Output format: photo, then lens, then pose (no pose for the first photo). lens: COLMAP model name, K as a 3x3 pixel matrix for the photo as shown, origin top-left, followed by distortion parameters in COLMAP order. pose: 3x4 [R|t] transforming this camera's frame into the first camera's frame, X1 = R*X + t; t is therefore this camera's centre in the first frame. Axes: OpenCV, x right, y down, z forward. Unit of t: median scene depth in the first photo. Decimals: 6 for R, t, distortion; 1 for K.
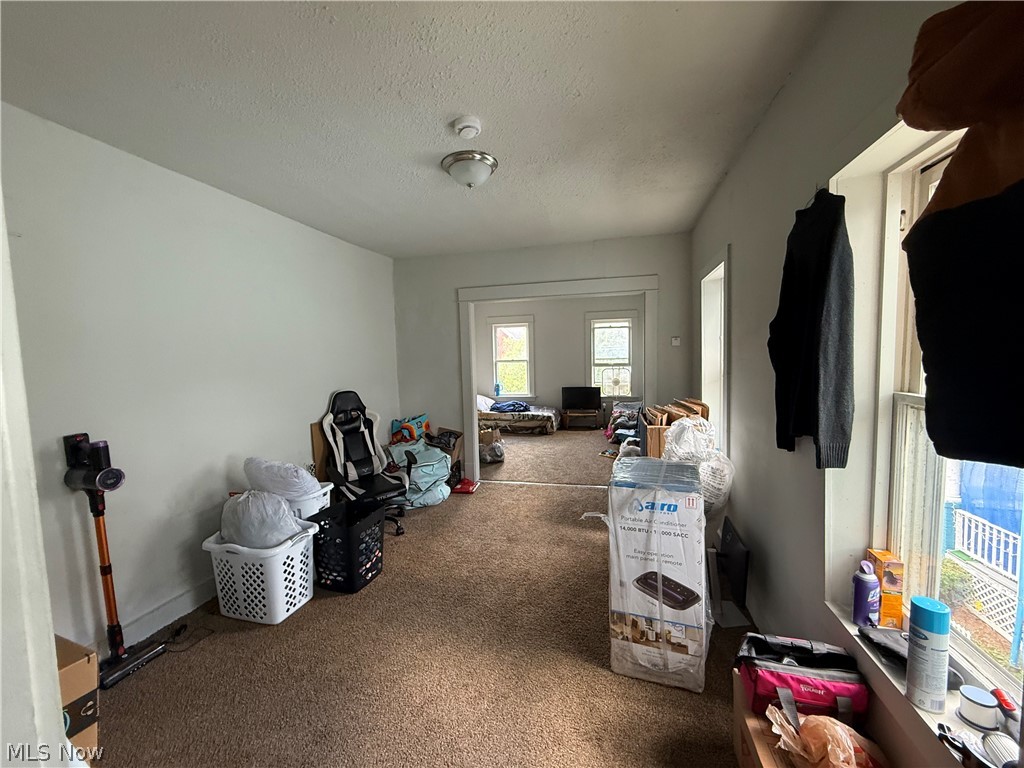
lens RADIAL K [[407.7, 0, 510.5], [0, 407.7, 386.5], [0, 0, 1]] dist [0.000711, 0.000072]
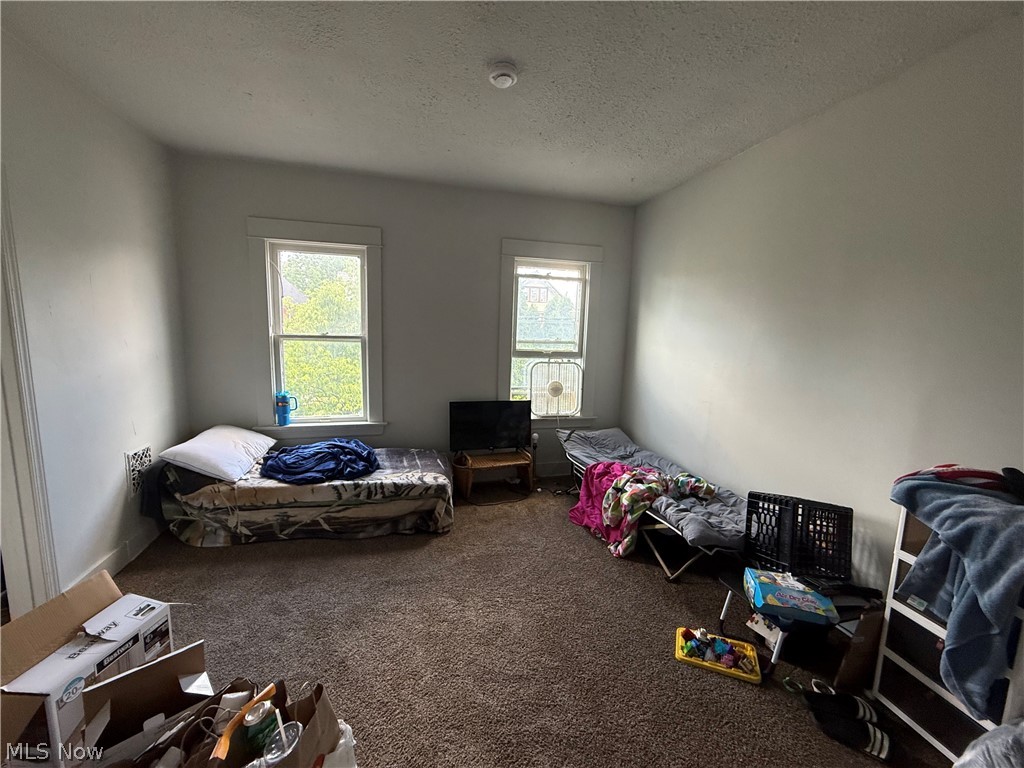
lens RADIAL K [[407.7, 0, 510.3], [0, 407.7, 385.2], [0, 0, 1]] dist [0.000711, 0.000072]
pose [[0.873878, -0.016564, 0.485864, -0.032862], [-0.011903, 0.998391, 0.055446, -0.042839], [-0.486000, -0.054237, 0.872274, 0.592505]]
